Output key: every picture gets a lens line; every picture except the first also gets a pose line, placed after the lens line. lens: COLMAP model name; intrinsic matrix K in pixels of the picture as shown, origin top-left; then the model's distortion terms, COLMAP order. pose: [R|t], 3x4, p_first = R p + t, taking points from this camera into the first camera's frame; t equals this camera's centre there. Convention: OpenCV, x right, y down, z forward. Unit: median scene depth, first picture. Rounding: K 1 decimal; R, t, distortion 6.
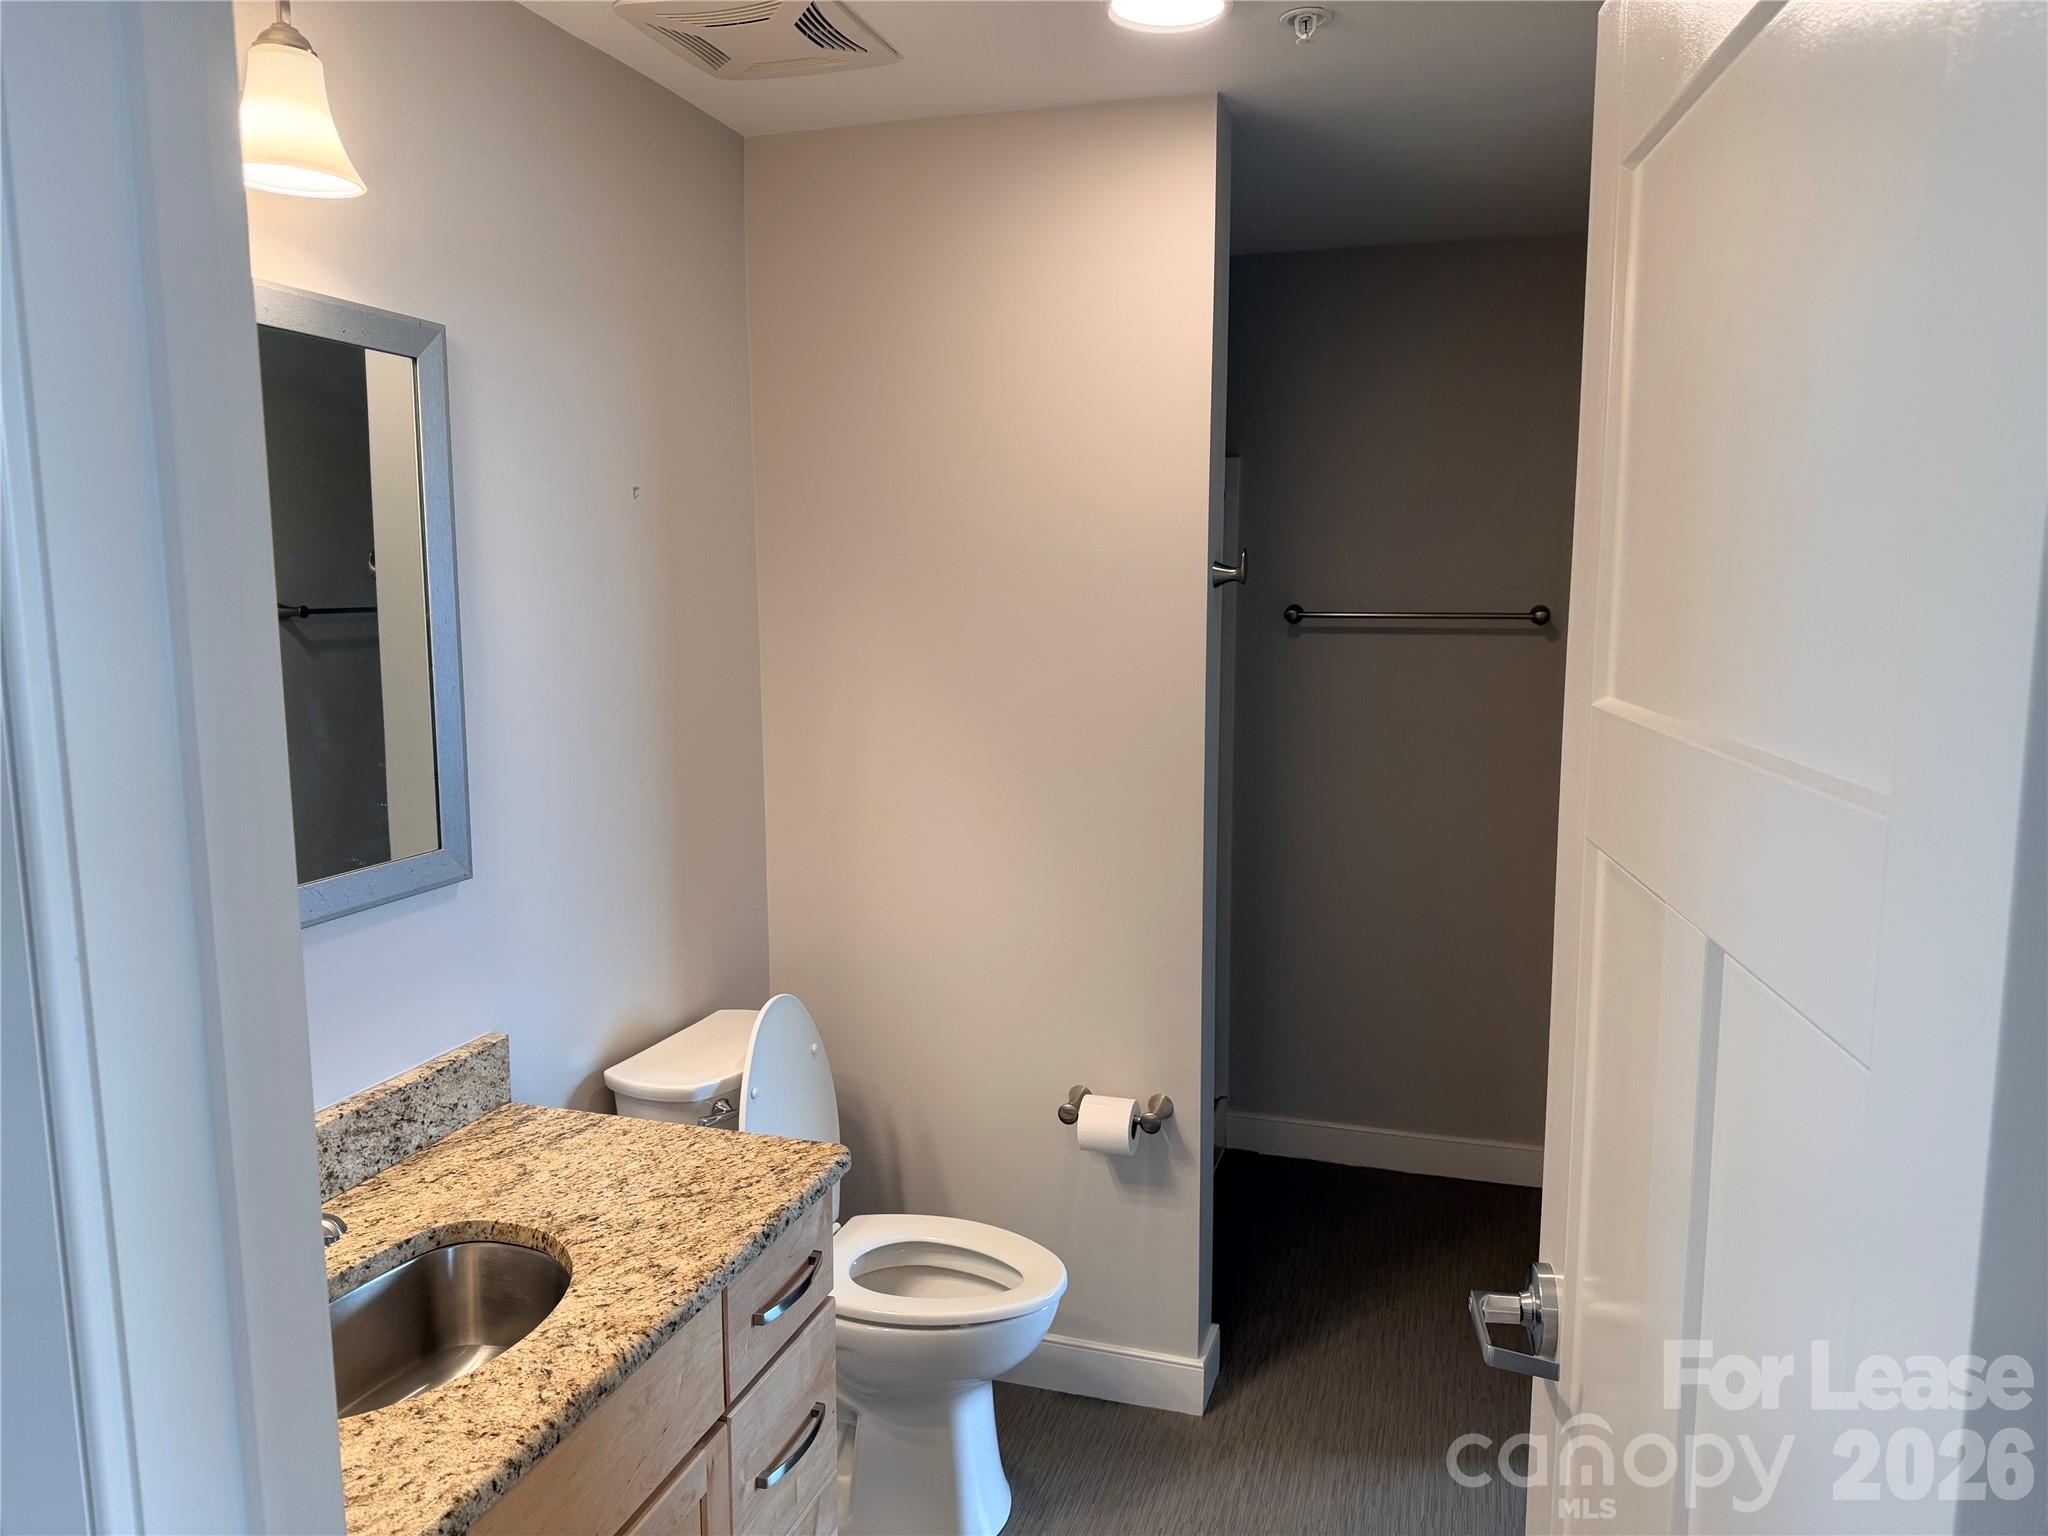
lens RADIAL K [[1444.4, 0, 1026.4], [0, 1444.4, 767.2], [0, 0, 1]] dist [0.022025, -0.024775]
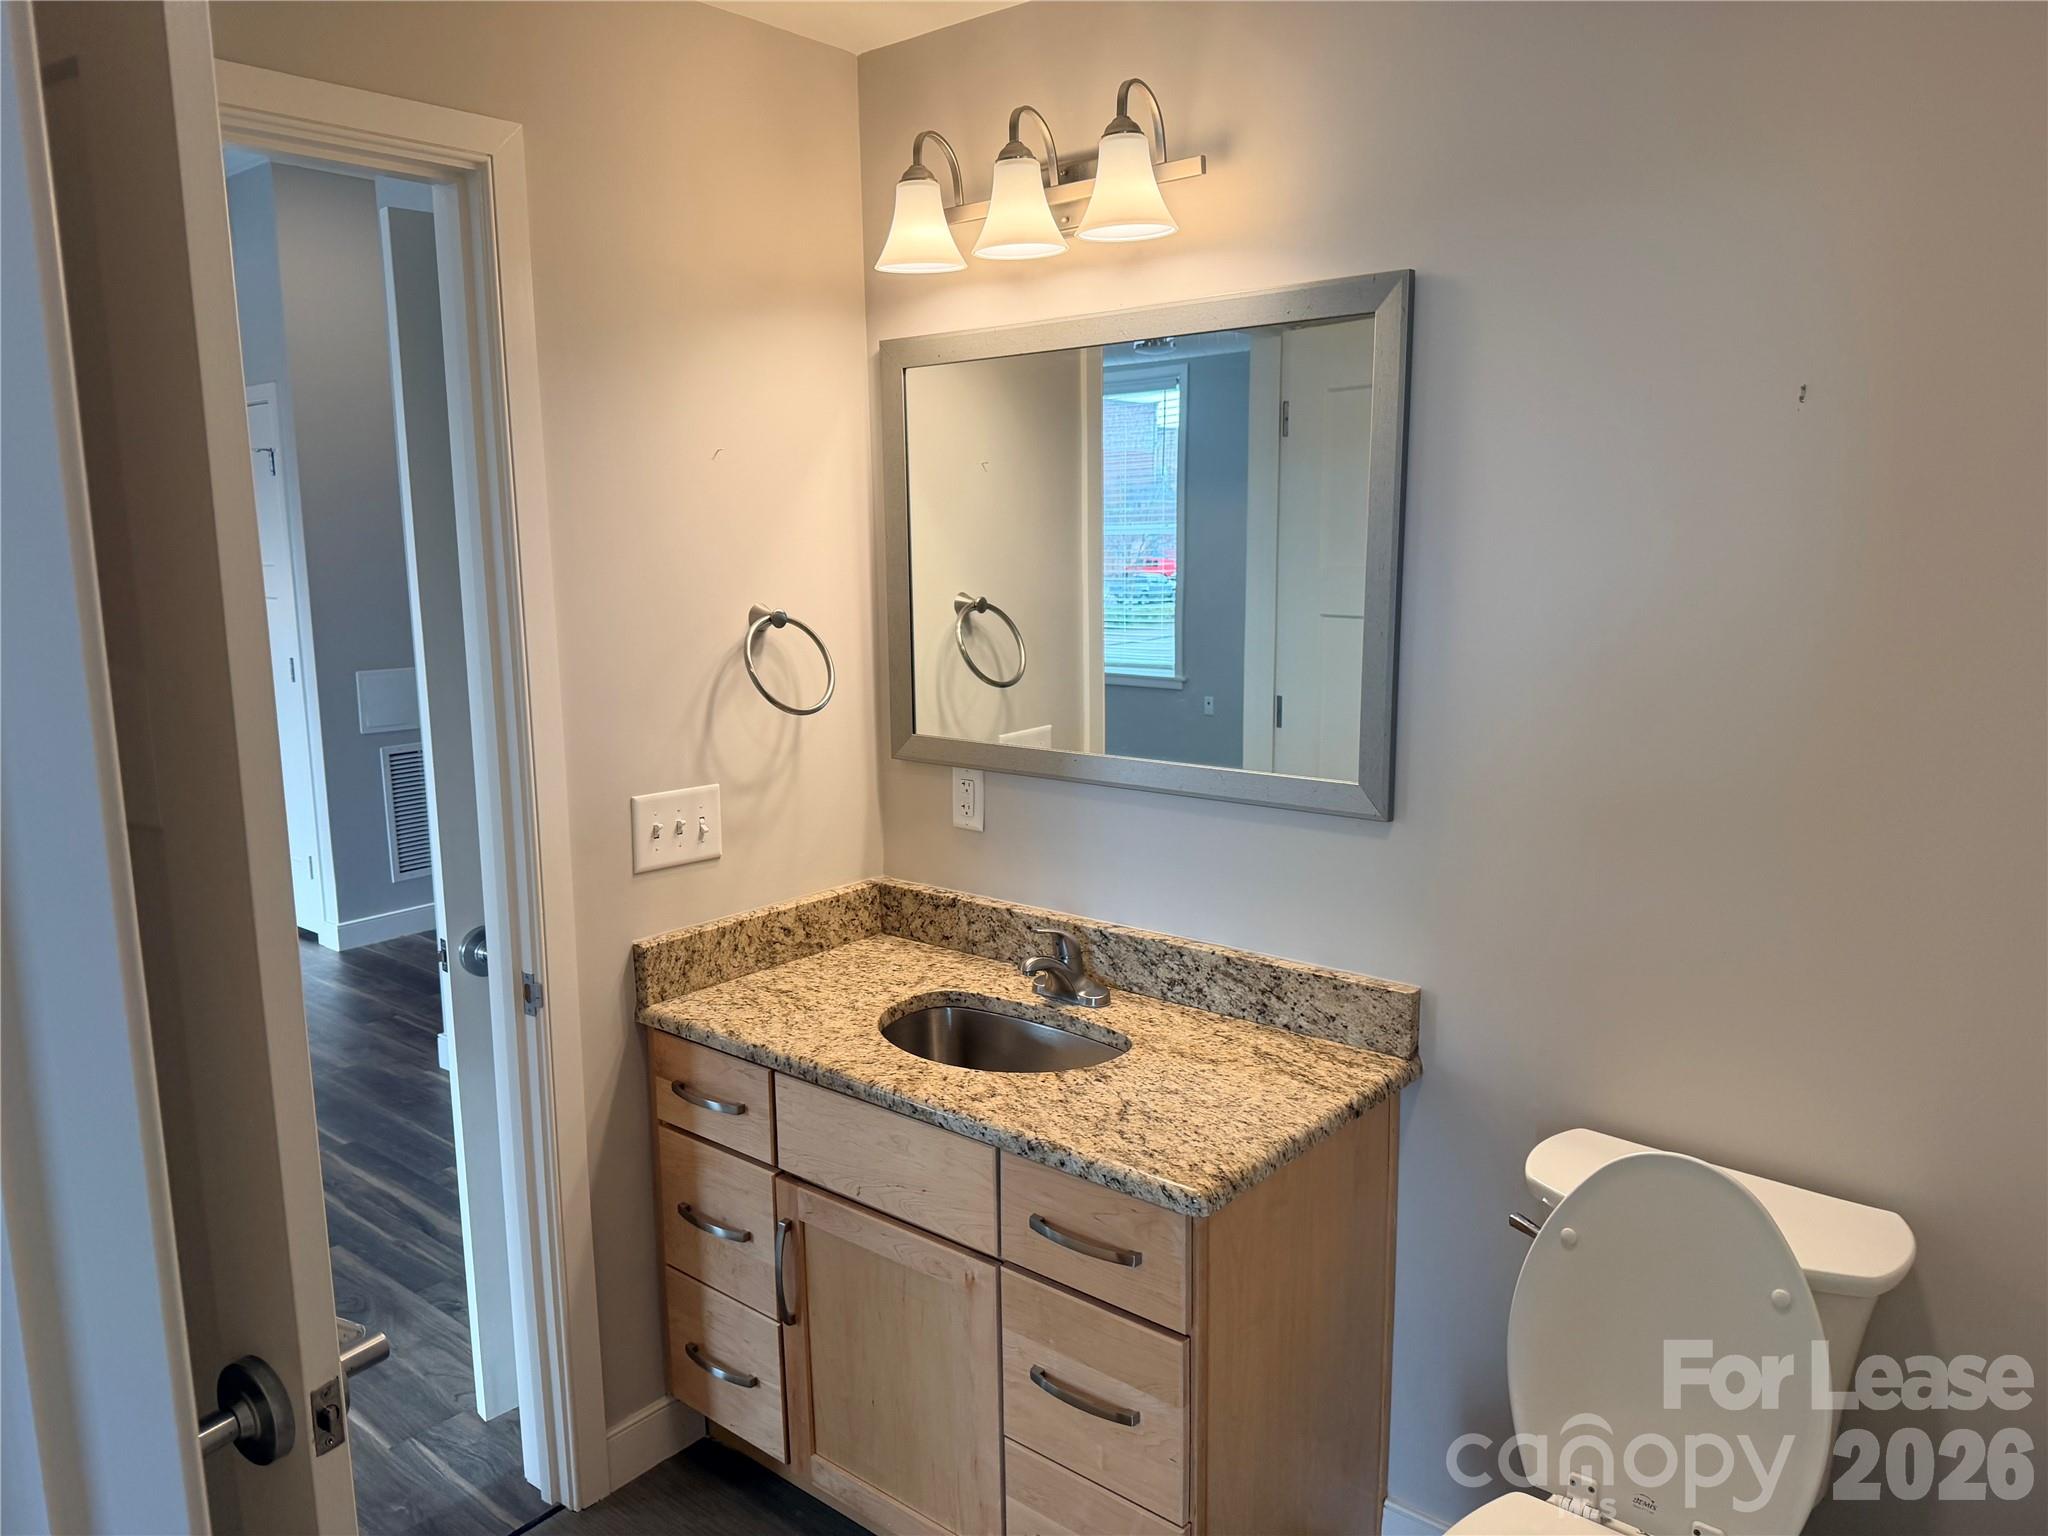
lens RADIAL K [[1444.4, 0, 1026.3], [0, 1444.4, 766.3], [0, 0, 1]] dist [0.022025, -0.024775]
pose [[-0.388979, 0.153508, -0.908367, 0.701671], [-0.111820, 0.970862, 0.211953, -0.165462], [0.914435, 0.184019, -0.360480, 1.240476]]
